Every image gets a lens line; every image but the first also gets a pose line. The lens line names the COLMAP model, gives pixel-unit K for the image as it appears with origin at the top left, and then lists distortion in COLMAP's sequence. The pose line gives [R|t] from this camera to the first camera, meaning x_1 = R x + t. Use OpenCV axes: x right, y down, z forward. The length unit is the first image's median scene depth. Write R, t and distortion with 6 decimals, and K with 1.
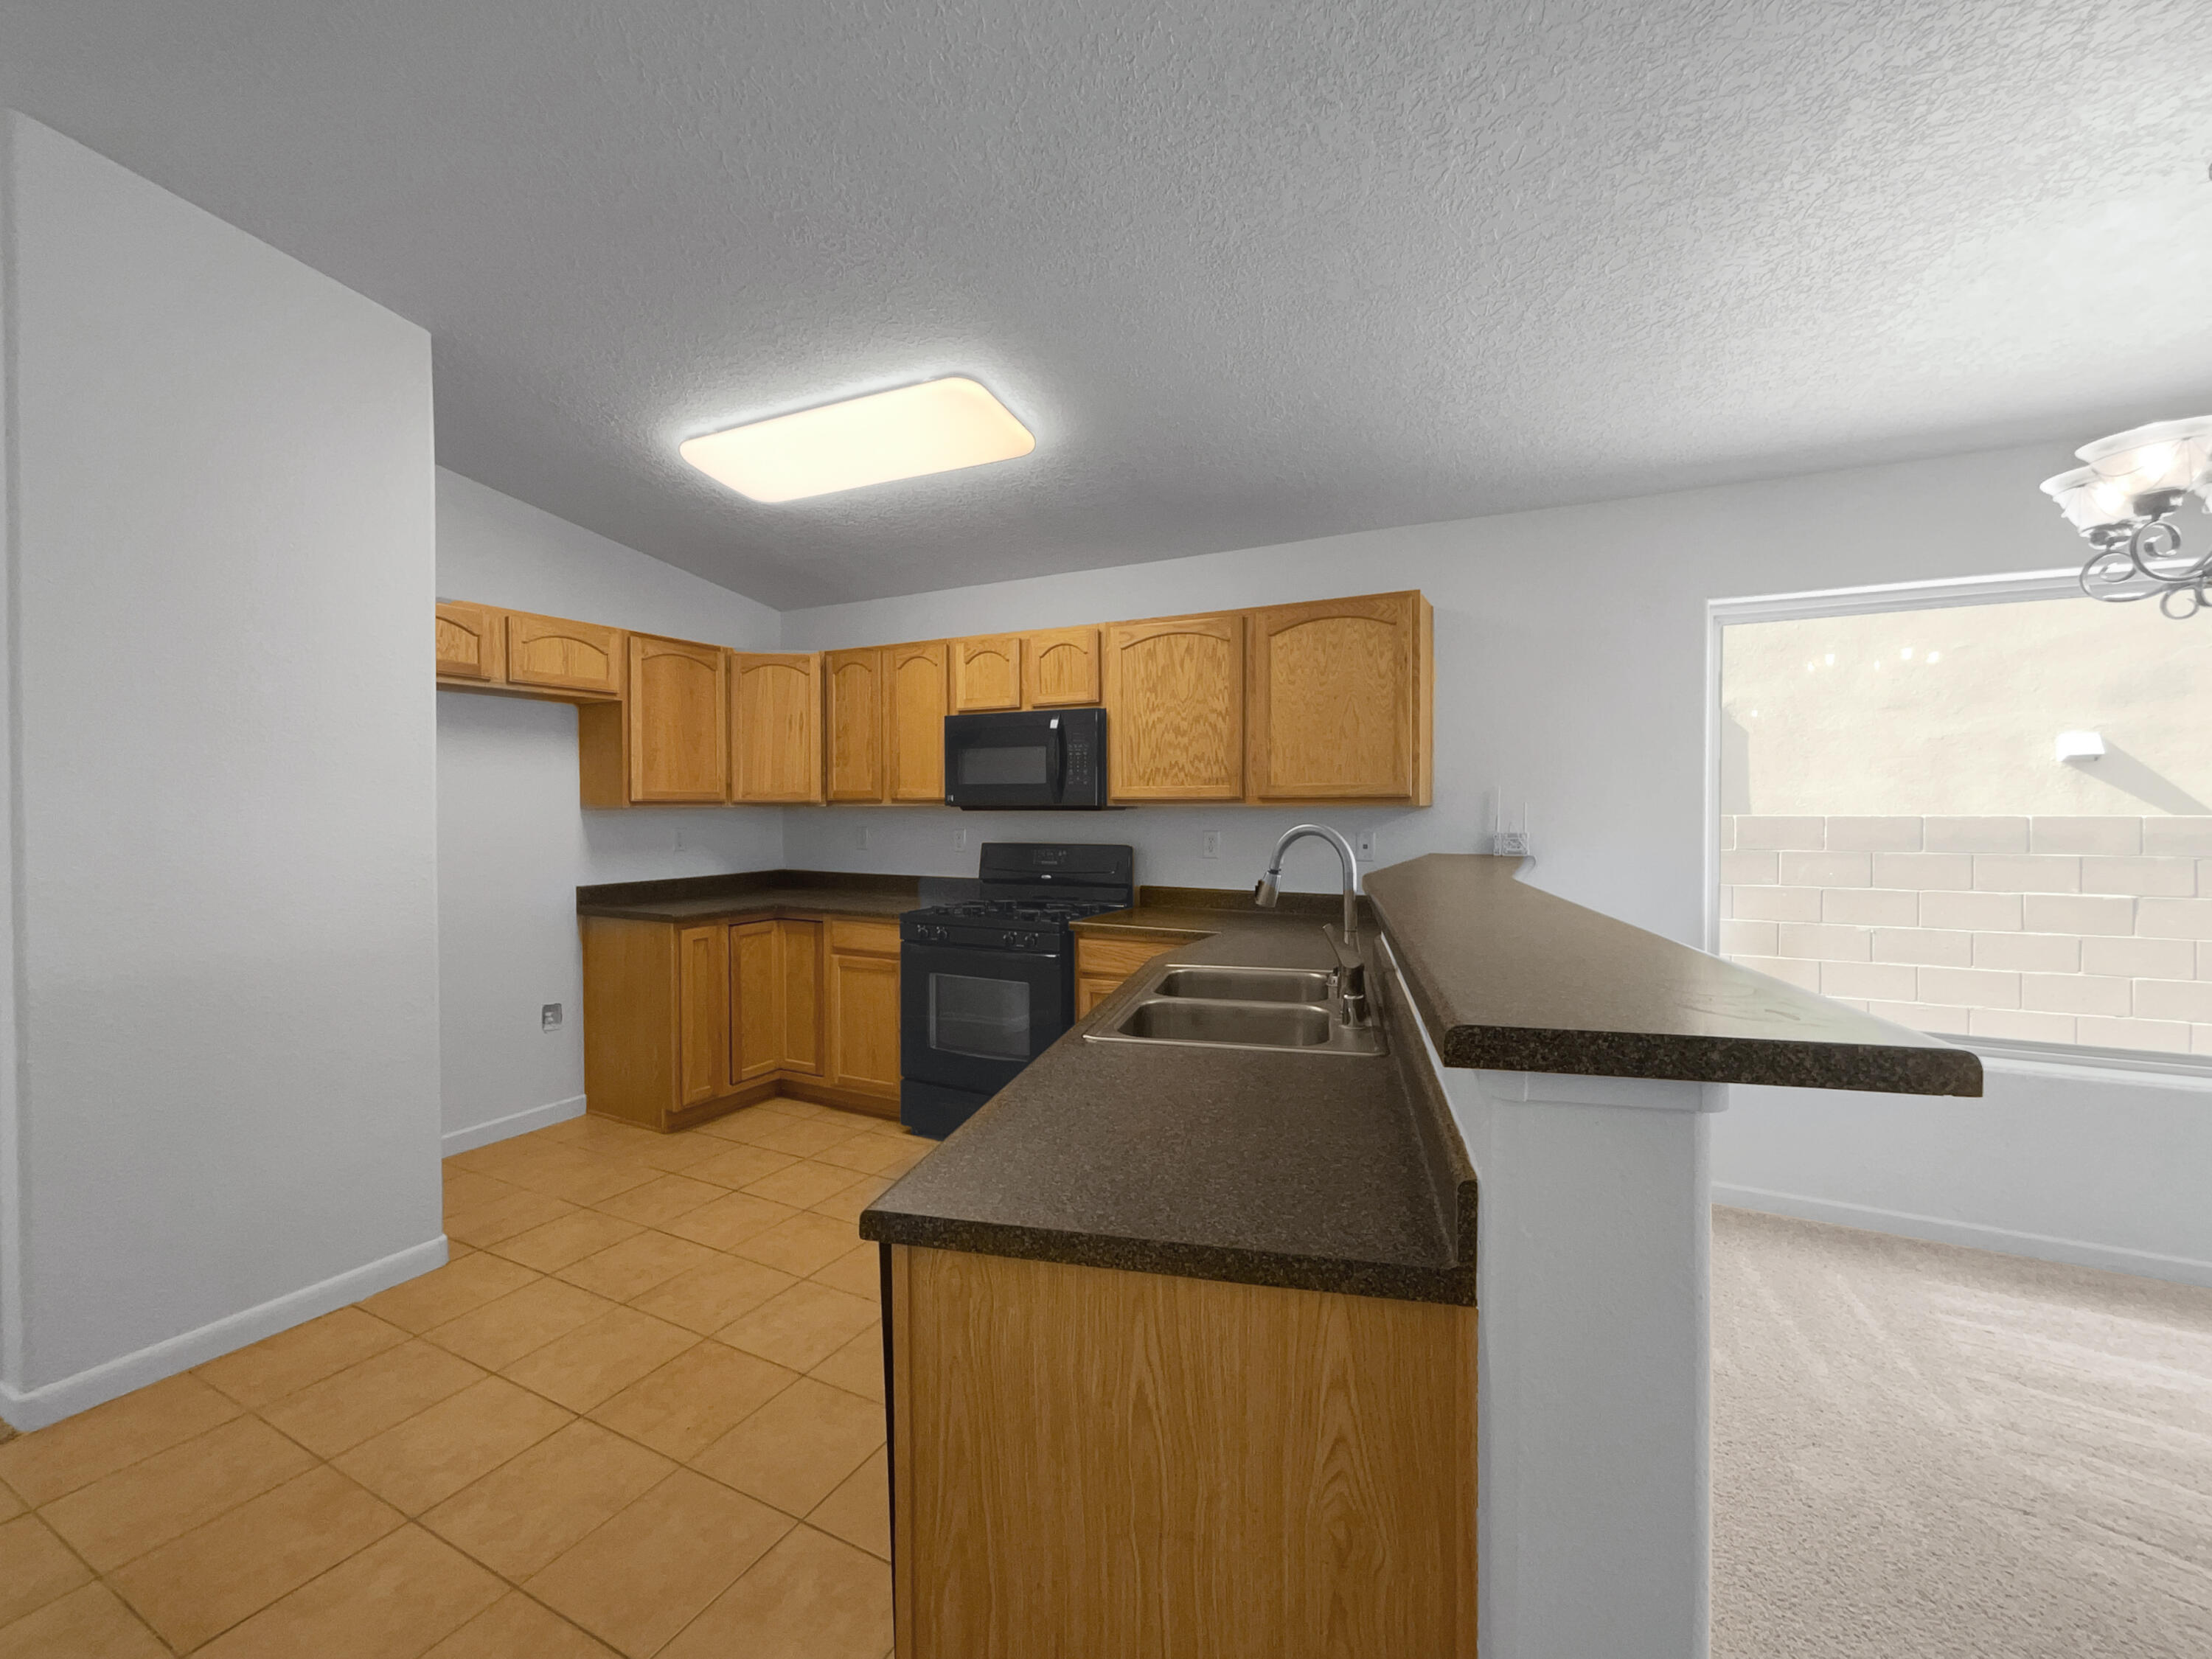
lens RADIAL K [[919.2, 0, 1099.6], [0, 919.2, 832.8], [0, 0, 1]] dist [0.002245, 0.000079]
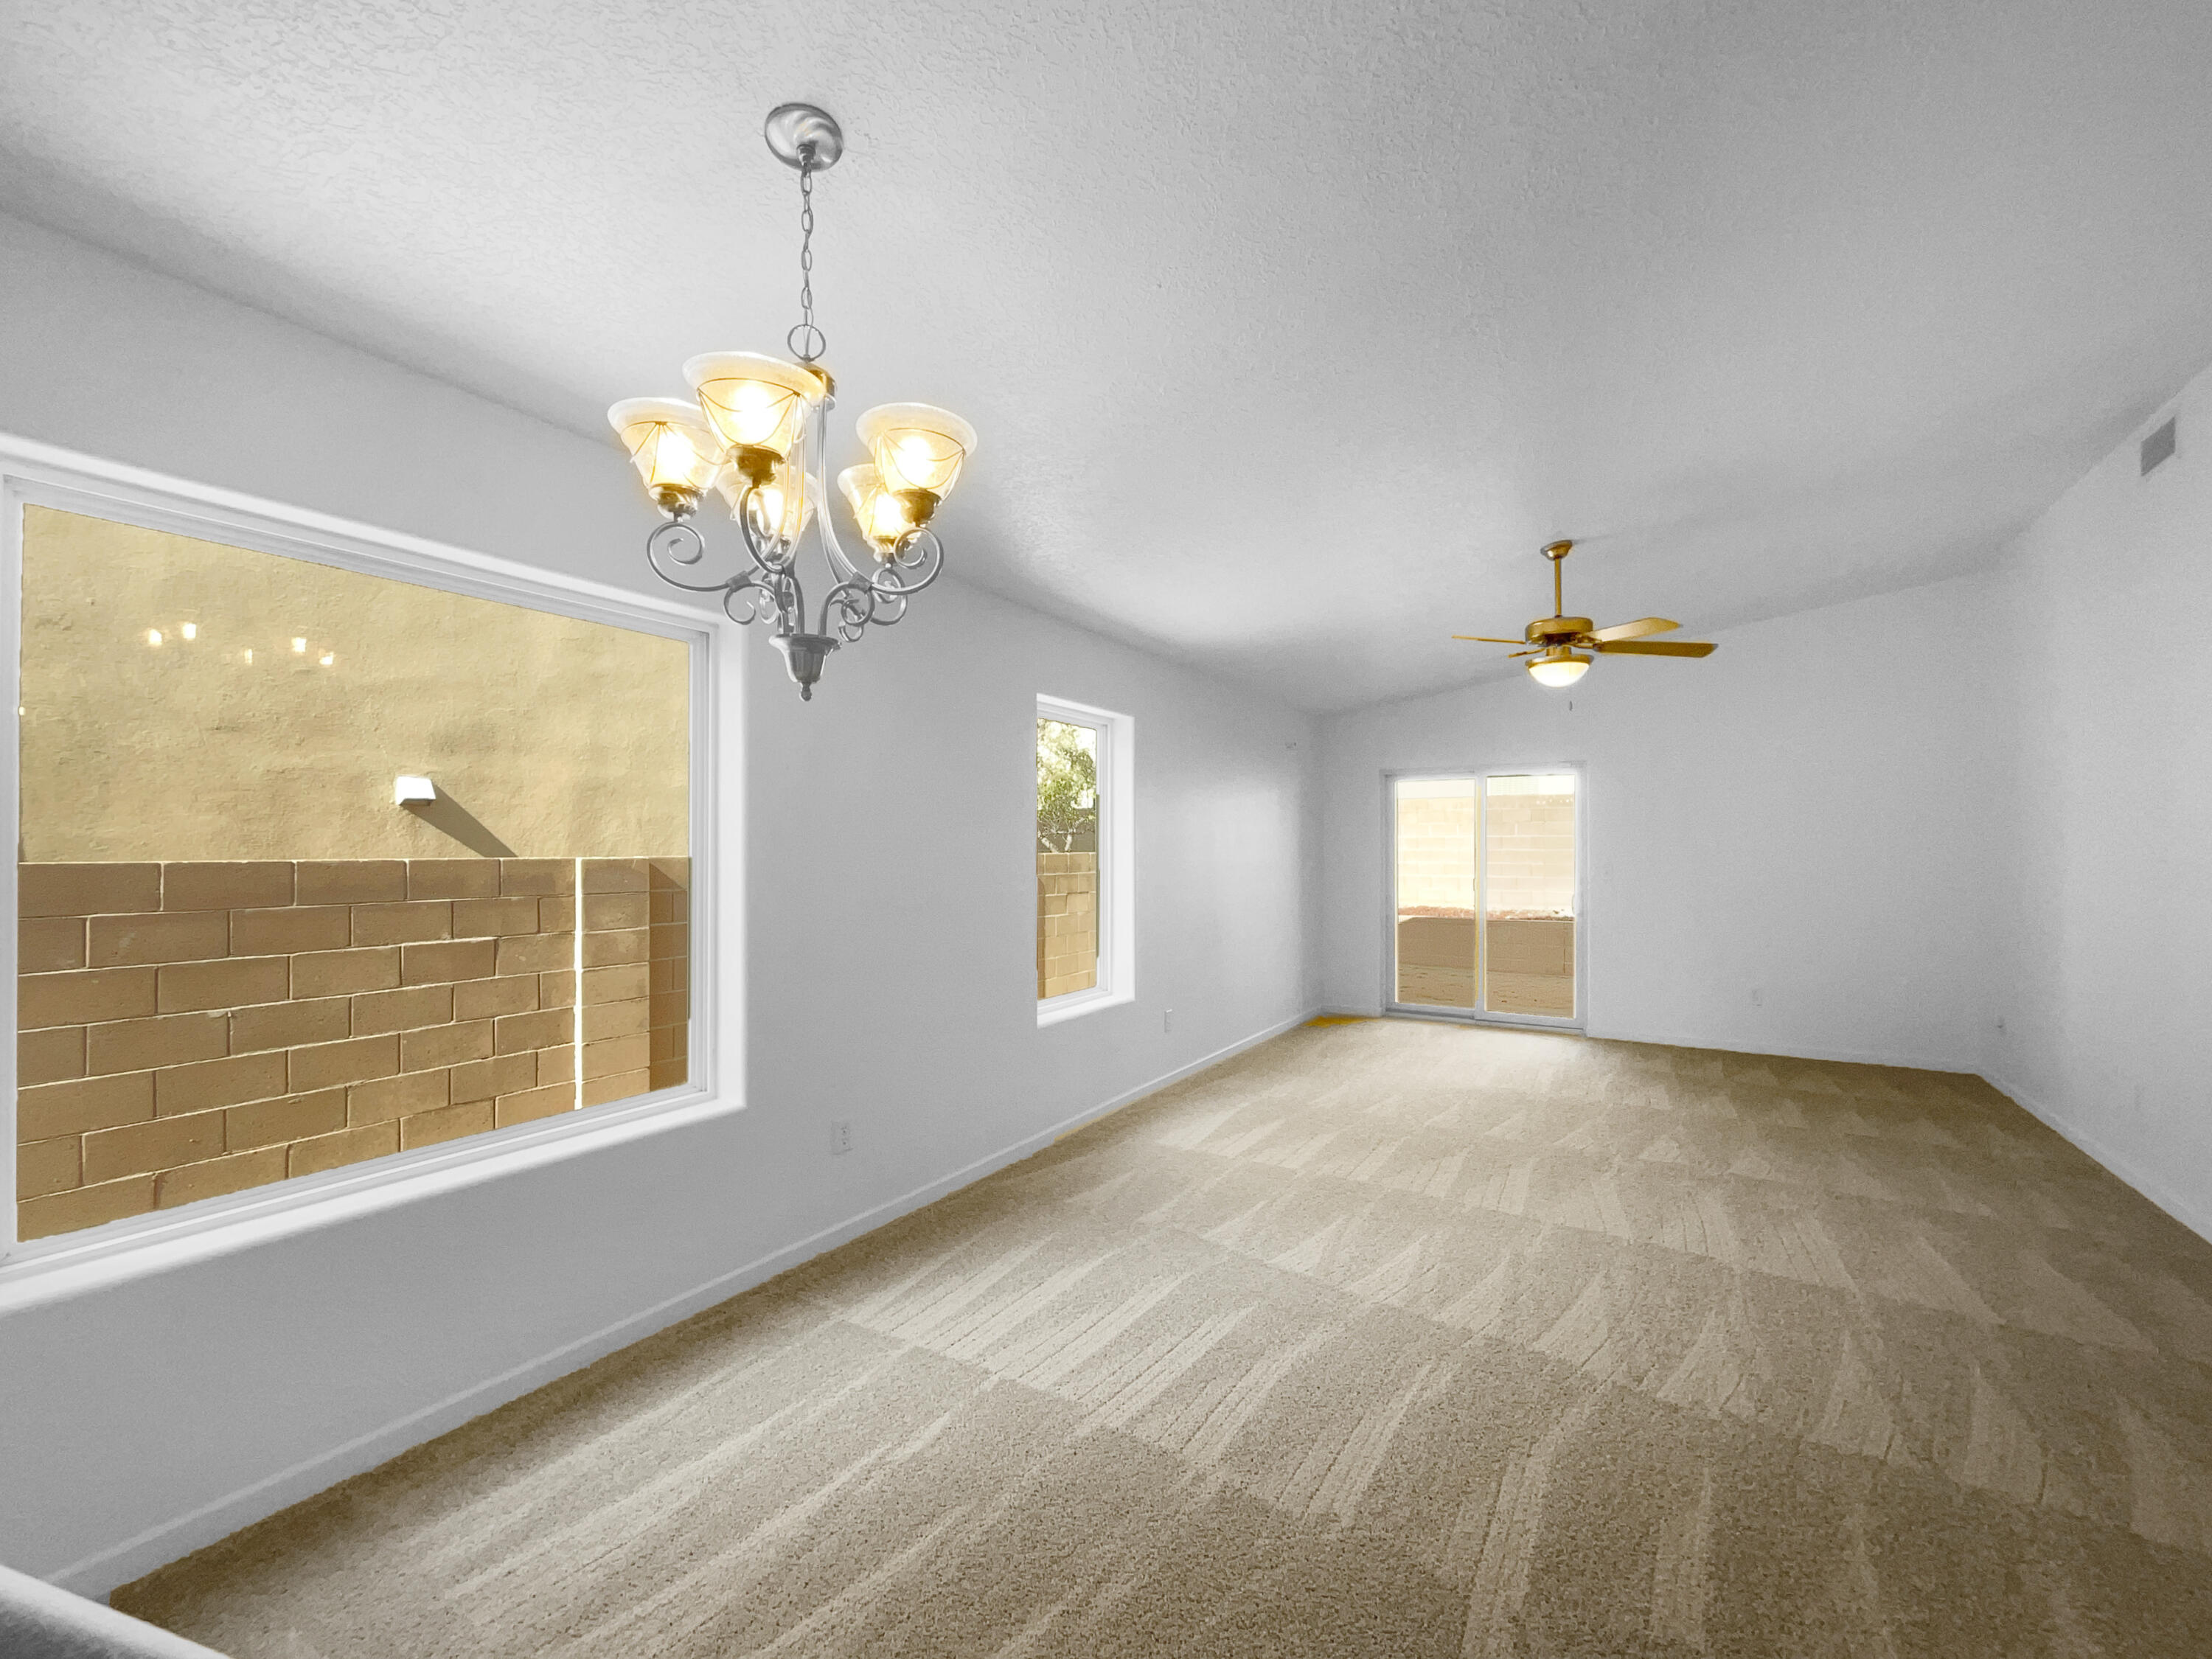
lens RADIAL K [[919.2, 0, 1099.6], [0, 919.2, 832.8], [0, 0, 1]] dist [0.002245, 0.000079]
pose [[0.064763, 0.014690, 0.997793, 0.249041], [0.034794, 0.999250, -0.016969, -0.009919], [-0.997294, 0.035817, 0.064203, 0.443466]]
